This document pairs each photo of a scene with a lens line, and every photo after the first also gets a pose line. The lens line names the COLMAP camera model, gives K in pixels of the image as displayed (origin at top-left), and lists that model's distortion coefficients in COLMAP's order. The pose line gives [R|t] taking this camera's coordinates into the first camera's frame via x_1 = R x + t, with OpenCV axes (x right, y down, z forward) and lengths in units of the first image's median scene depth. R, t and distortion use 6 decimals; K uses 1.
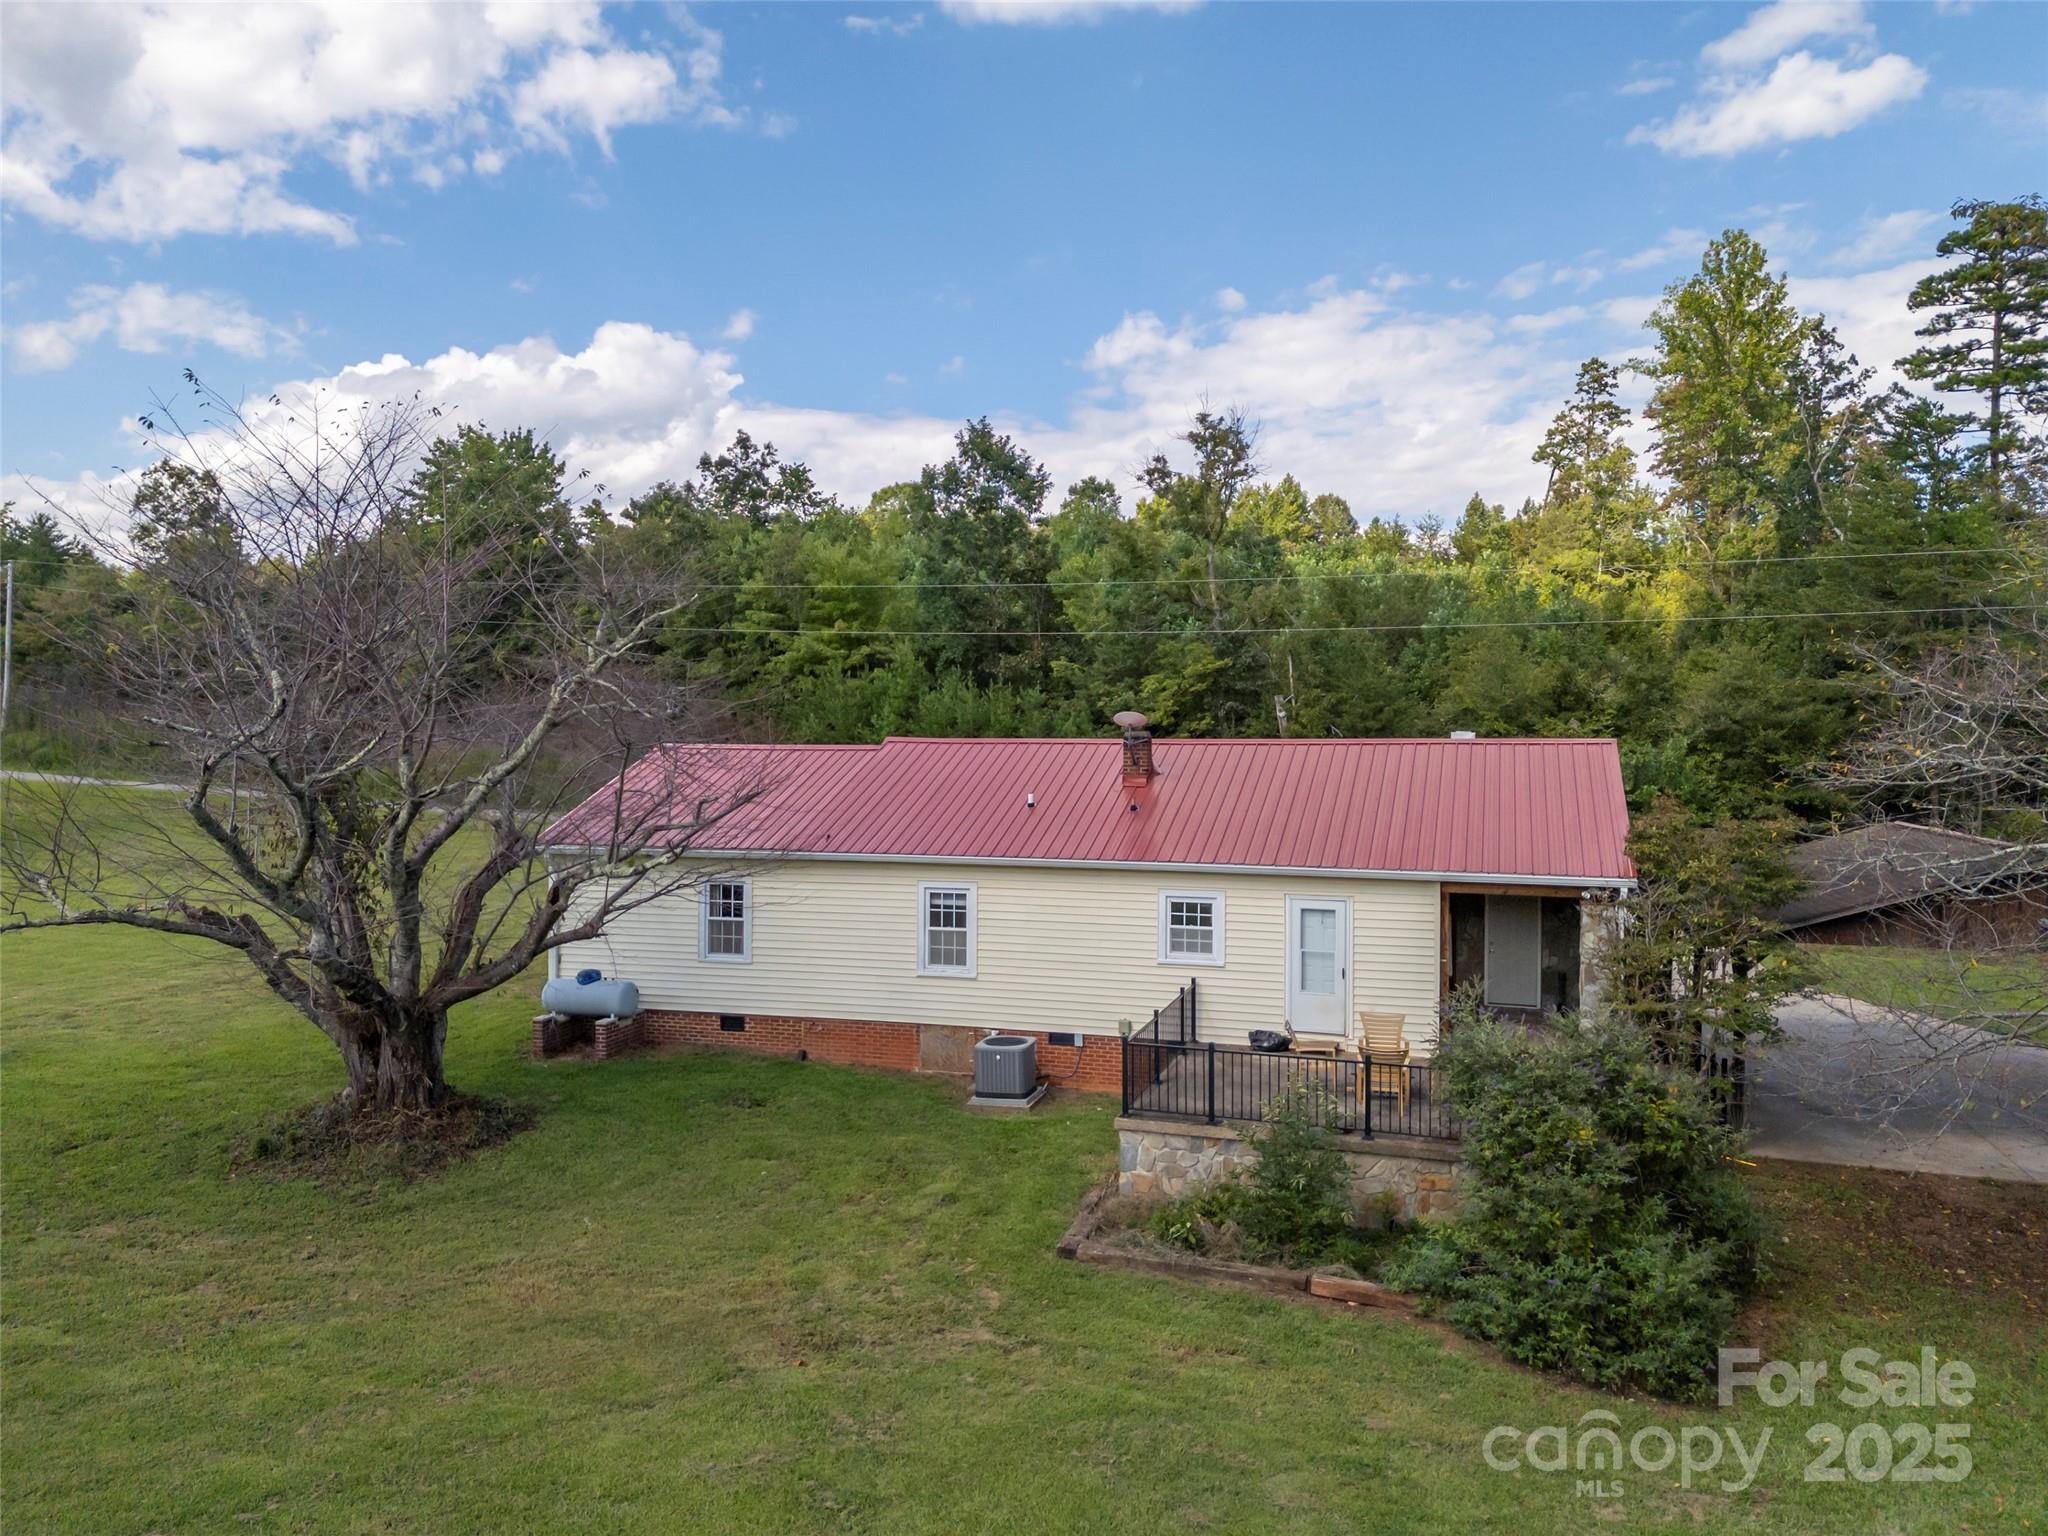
lens RADIAL K [[1501.1, 0, 1024.0], [0, 1501.1, 768.0], [0, 0, 1]] dist [0.124669, -0.120930]
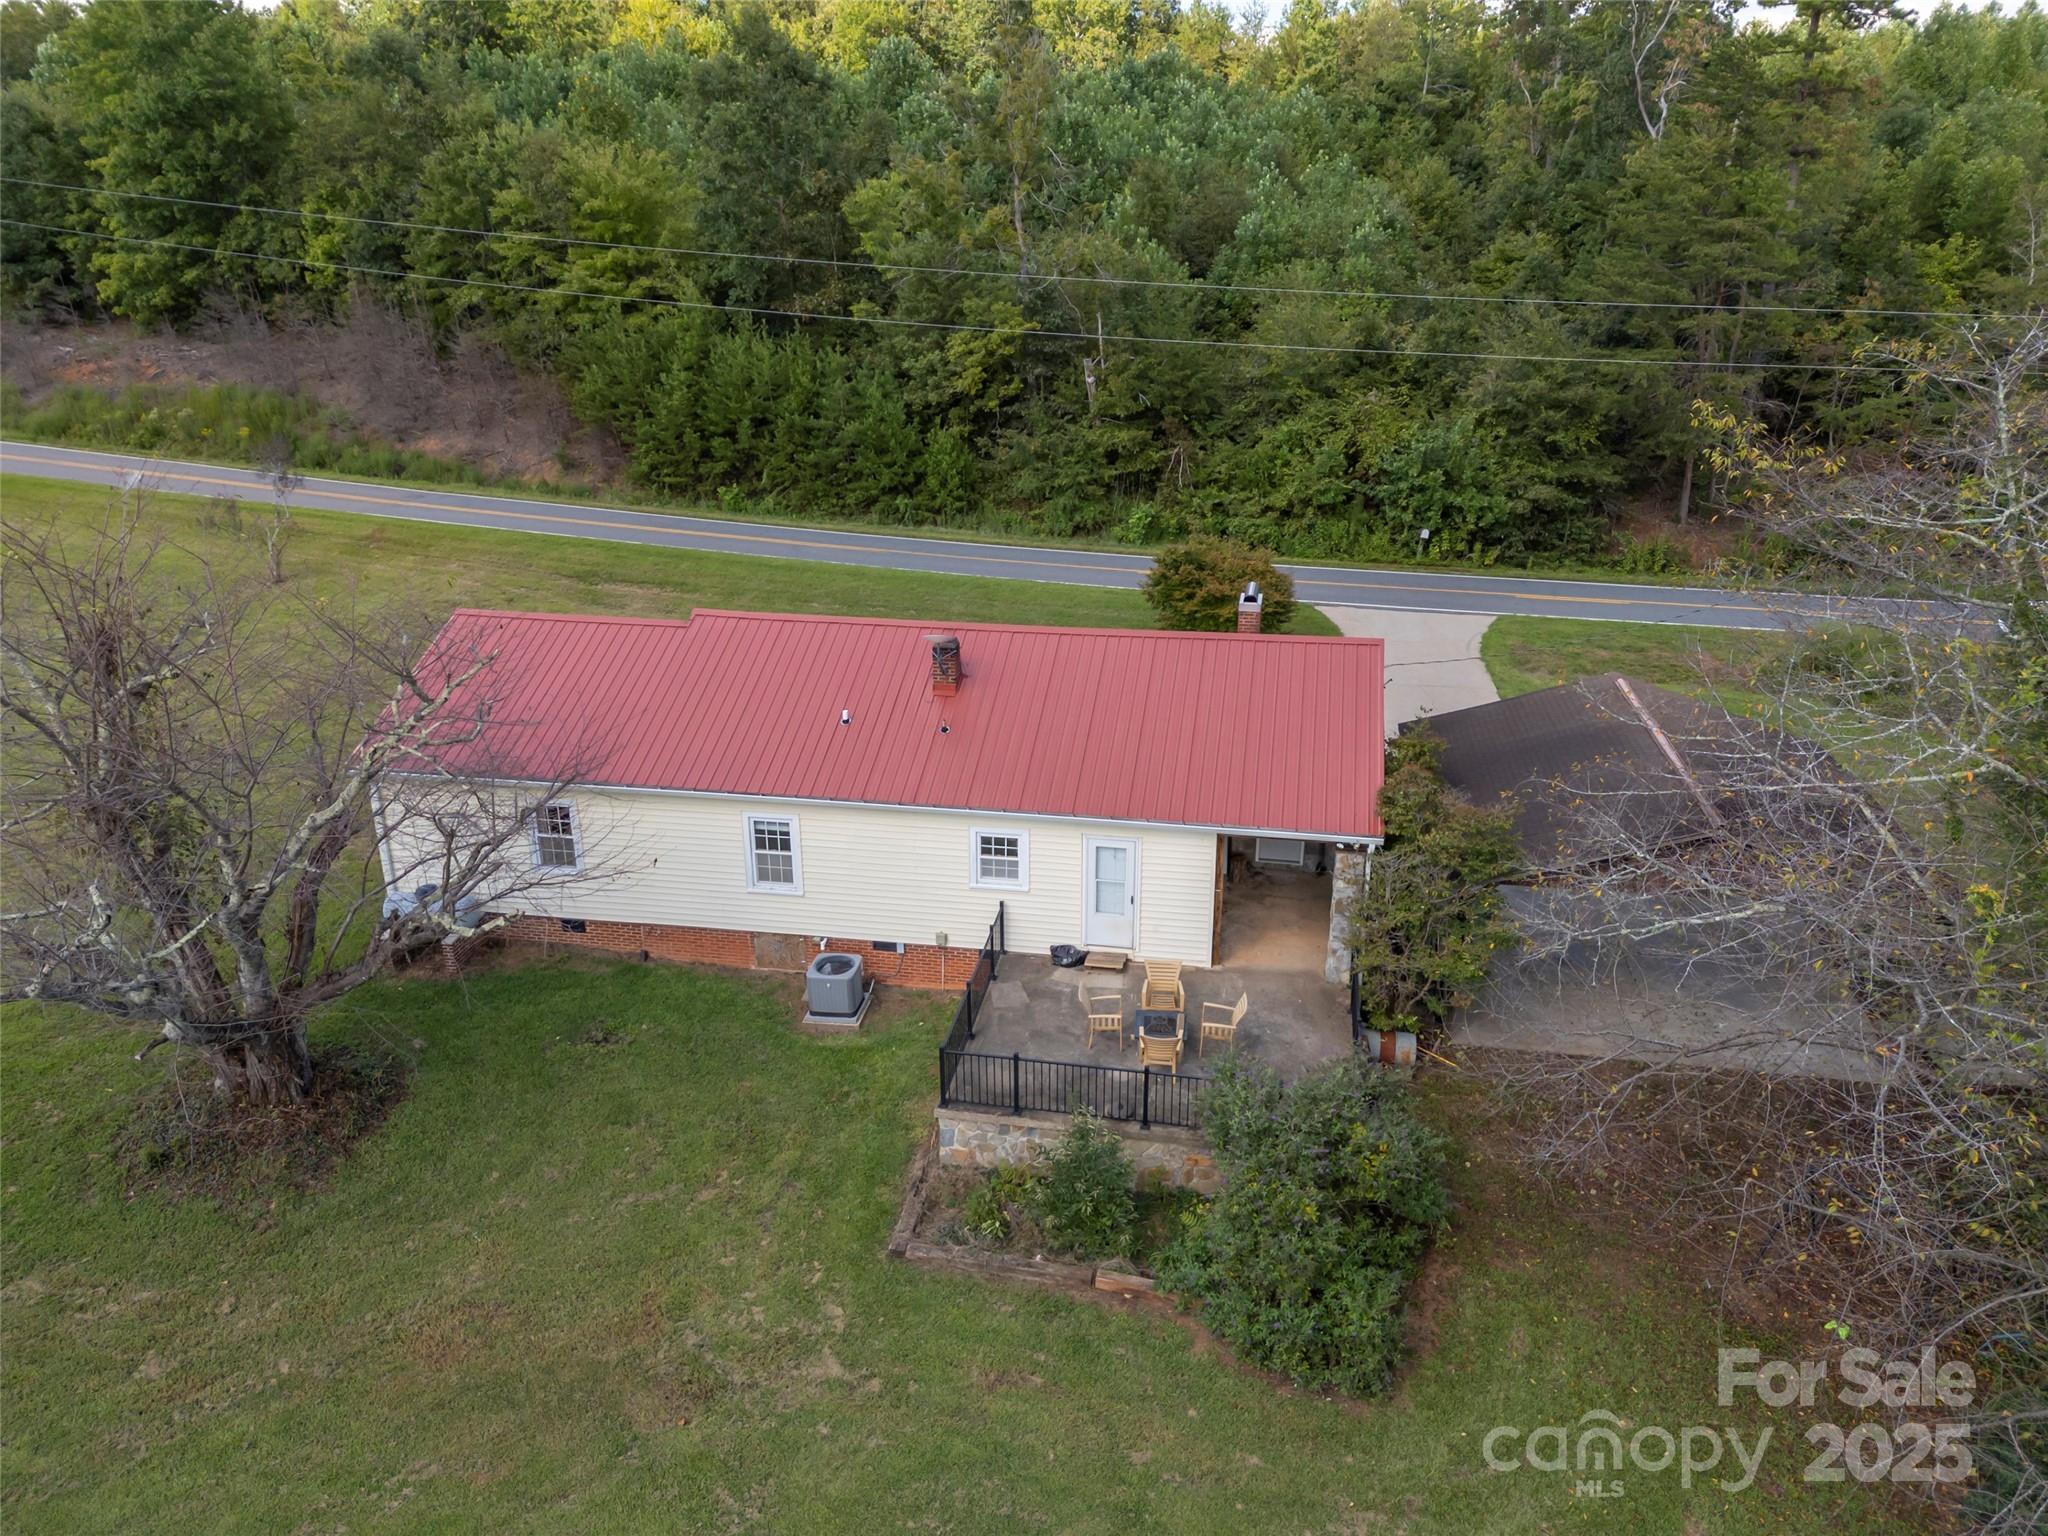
lens RADIAL K [[1508.2, 0, 1024.0], [0, 1508.2, 768.0], [0, 0, 1]] dist [0.117303, -0.111251]
pose [[0.992326, -0.053875, 0.111297, 0.010131], [0.012389, 0.938882, 0.344016, -0.333526], [-0.123029, -0.339997, 0.932344, -0.006689]]
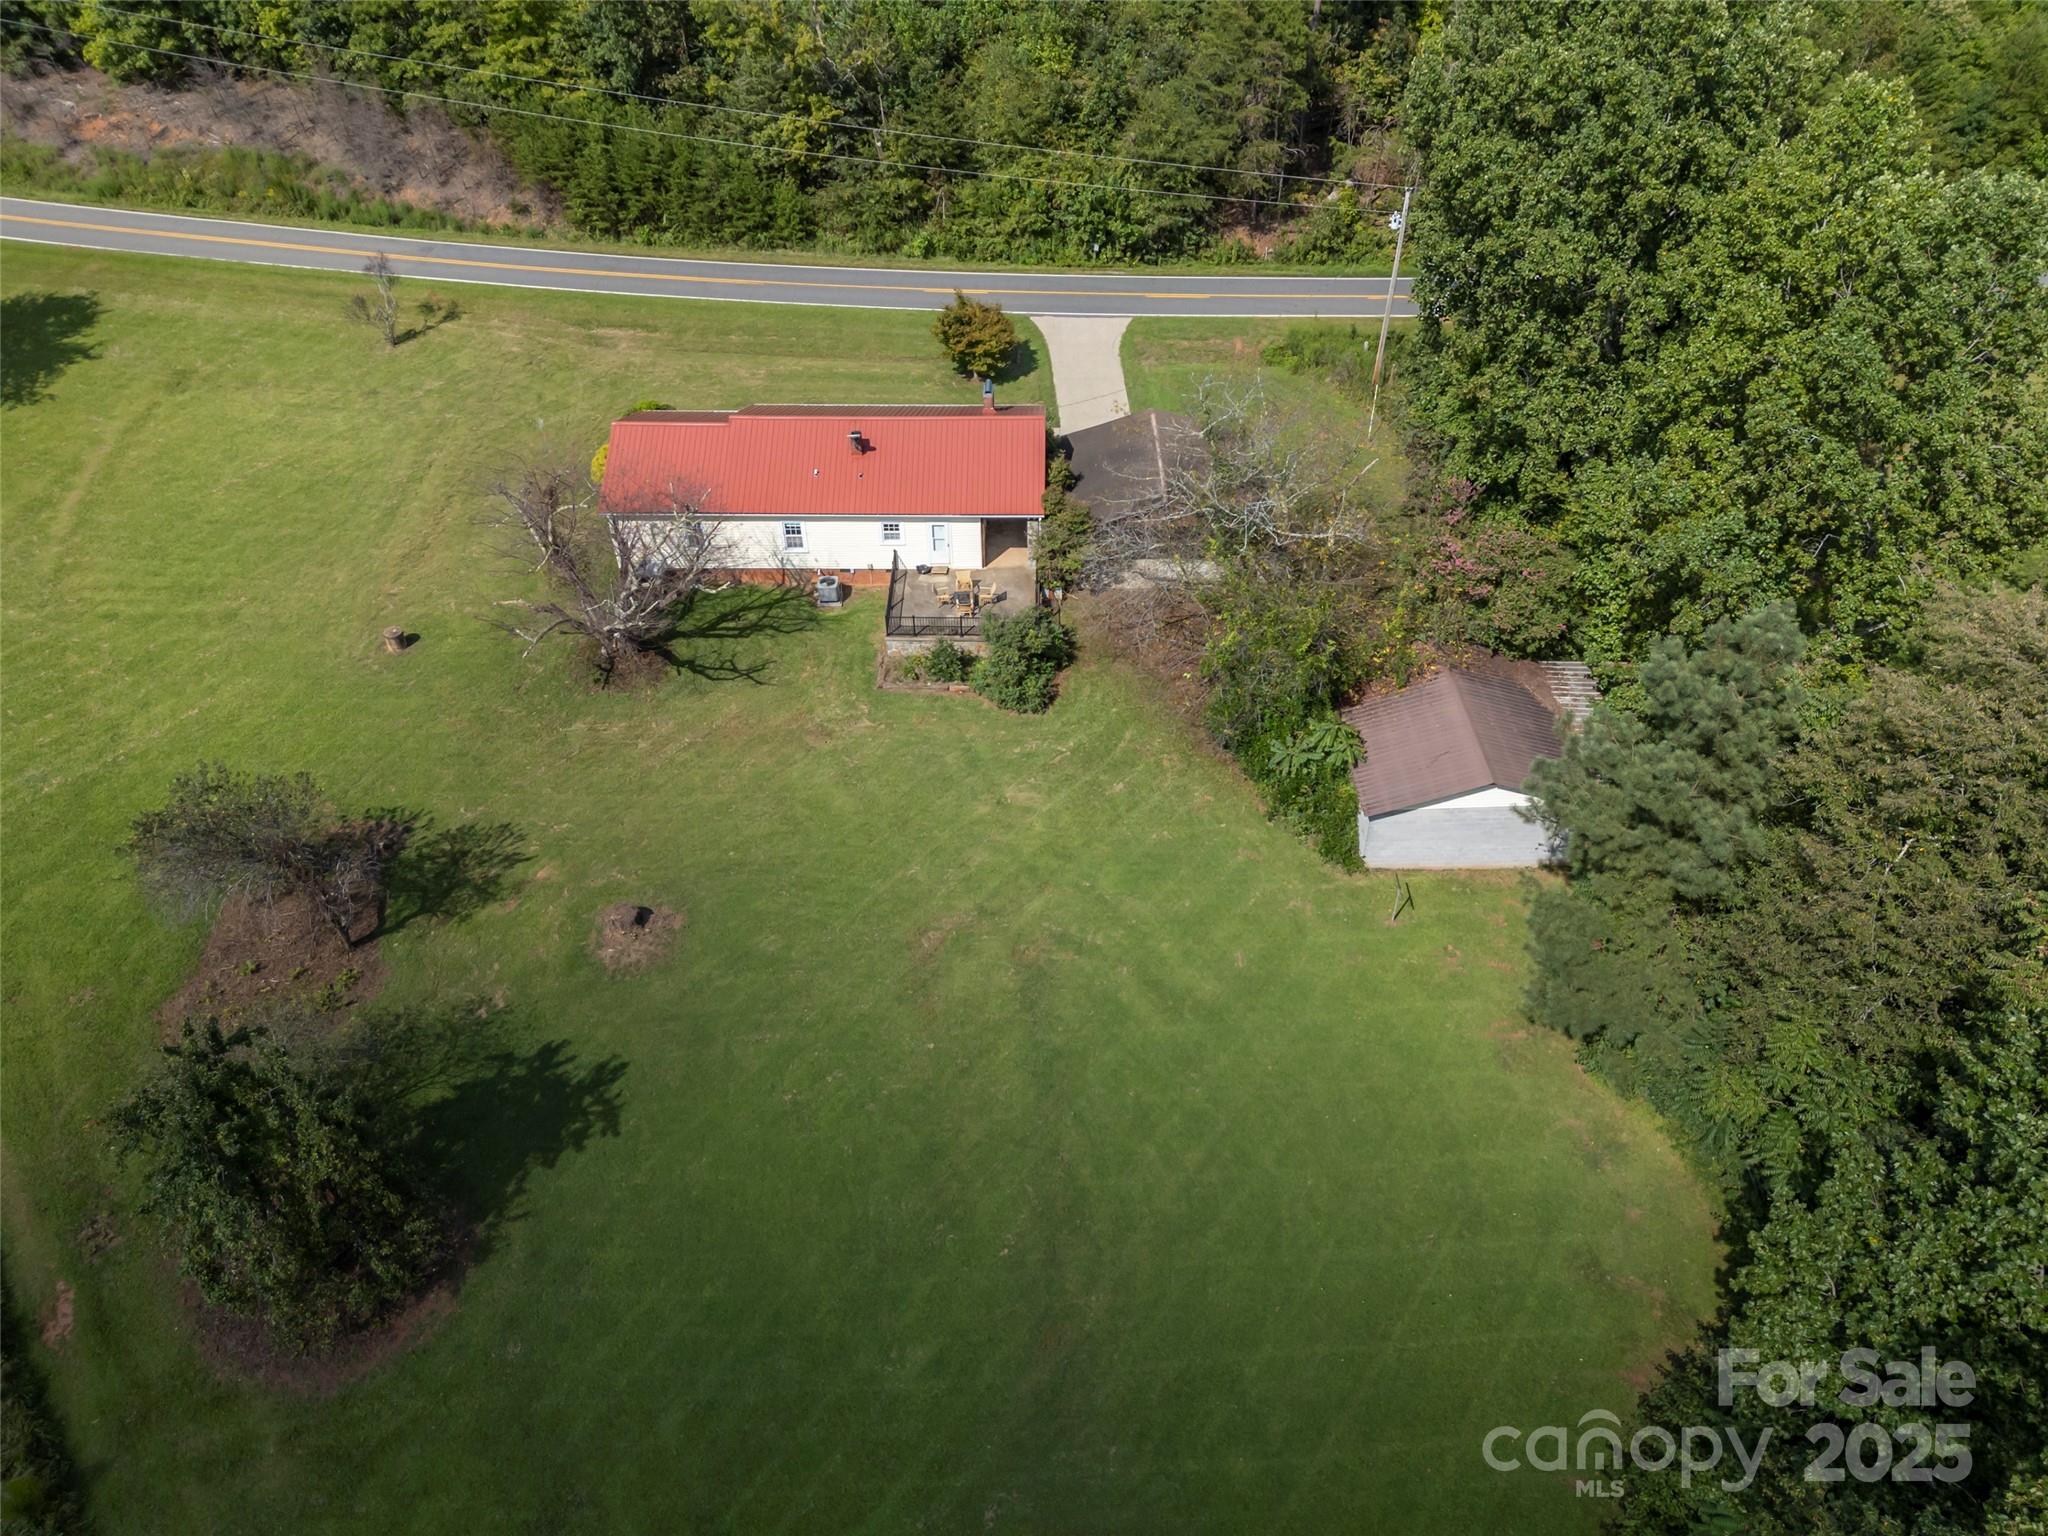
lens RADIAL K [[1508.2, 0, 1024.0], [0, 1508.2, 768.0], [0, 0, 1]] dist [0.117303, -0.111251]
pose [[0.959377, -0.196945, 0.202011, -0.283662], [0.021985, 0.766039, 0.642418, -1.275198], [-0.281269, -0.611880, 0.739250, -1.279467]]
